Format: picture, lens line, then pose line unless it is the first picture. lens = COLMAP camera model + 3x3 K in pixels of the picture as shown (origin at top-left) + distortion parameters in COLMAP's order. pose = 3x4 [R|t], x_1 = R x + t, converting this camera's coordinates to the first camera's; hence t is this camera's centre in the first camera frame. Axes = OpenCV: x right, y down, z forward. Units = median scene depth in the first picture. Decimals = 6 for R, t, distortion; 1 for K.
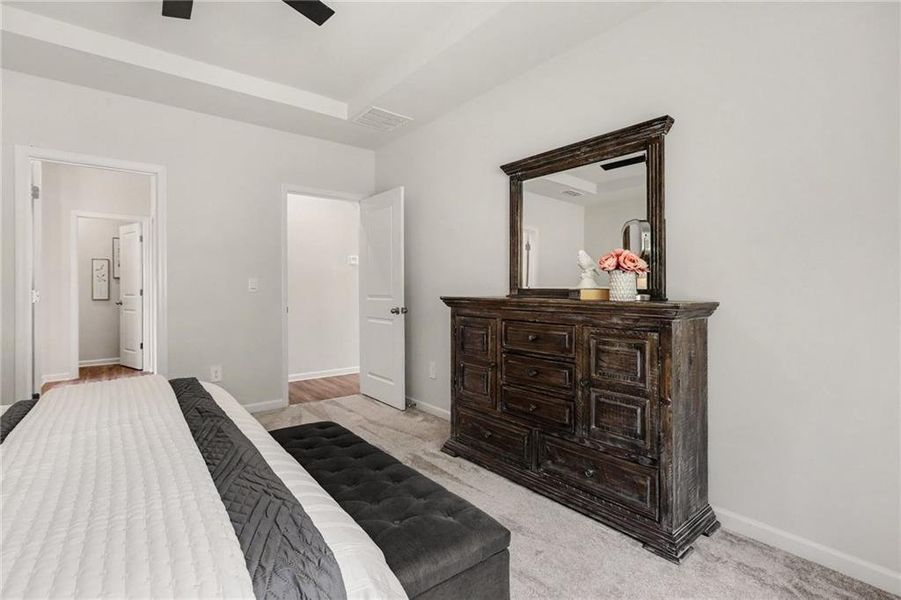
lens RADIAL K [[414.0, 0, 444.4], [0, 414.0, 295.4], [0, 0, 1]] dist [-0.005085, -0.000466]
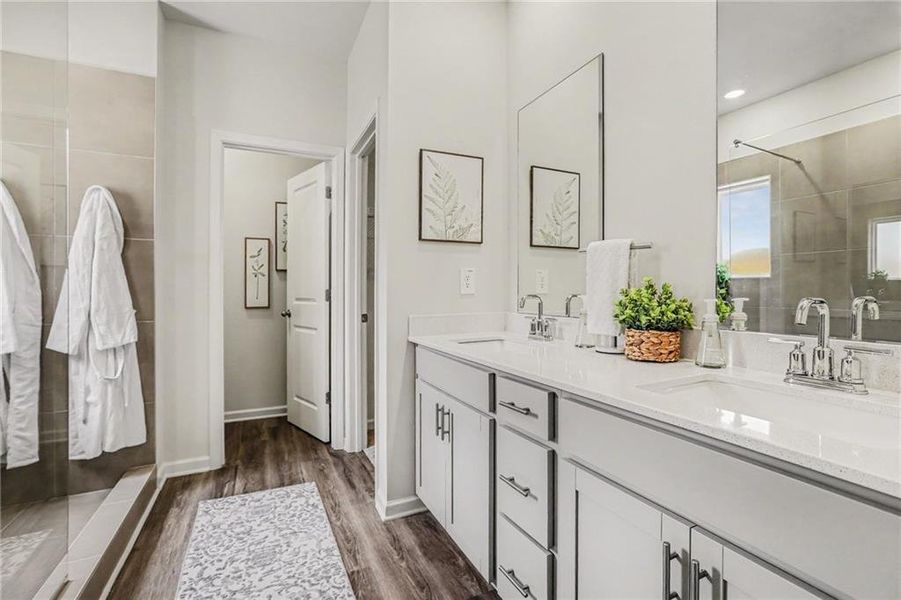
lens RADIAL K [[414.0, 0, 454.7], [0, 414.0, 298.2], [0, 0, 1]] dist [-0.005085, -0.000466]
pose [[0.976856, 0.001479, -0.213894, -0.436628], [-0.002937, 0.999975, -0.006497, -0.000127], [0.213878, 0.006975, 0.976835, 0.489059]]
